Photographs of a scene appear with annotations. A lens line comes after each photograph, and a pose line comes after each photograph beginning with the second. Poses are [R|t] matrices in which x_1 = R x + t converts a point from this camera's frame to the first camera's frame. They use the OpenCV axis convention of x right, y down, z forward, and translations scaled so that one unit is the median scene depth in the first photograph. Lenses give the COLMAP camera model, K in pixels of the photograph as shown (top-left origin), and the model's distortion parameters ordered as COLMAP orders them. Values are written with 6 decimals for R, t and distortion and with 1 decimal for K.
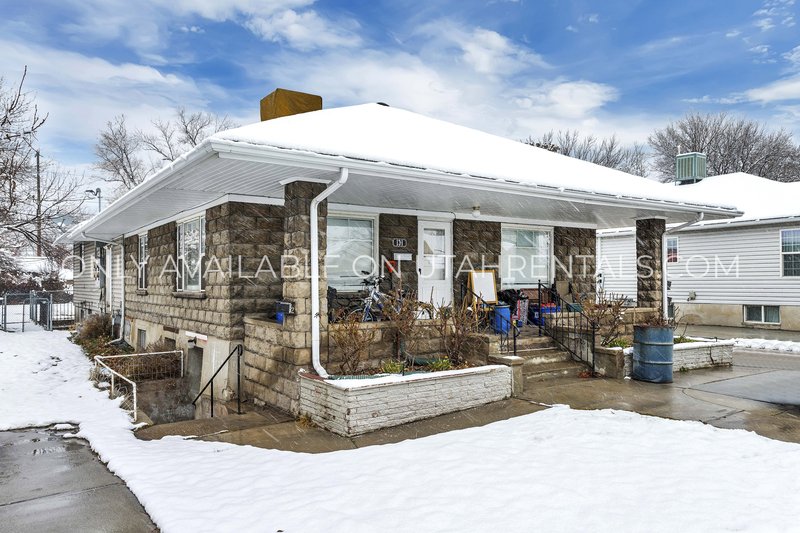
lens RADIAL K [[596.4, 0, 400.5], [0, 596.4, 268.3], [0, 0, 1]] dist [0.004147, 0.006166]
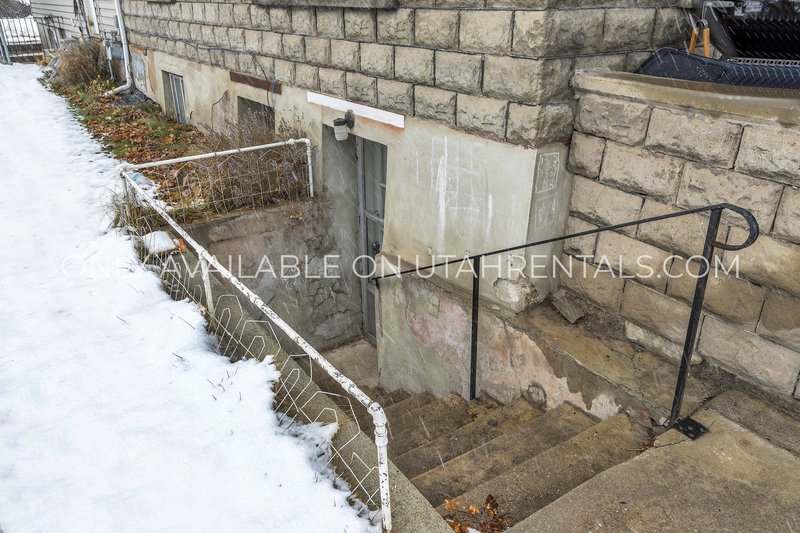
lens RADIAL K [[596.4, 0, 401.0], [0, 596.4, 267.0], [0, 0, 1]] dist [0.004147, 0.006166]
pose [[0.999924, -0.006038, 0.010729, -0.265286], [0.000713, 0.898423, 0.439130, 0.026469], [-0.012291, -0.439090, 0.898359, 0.495709]]
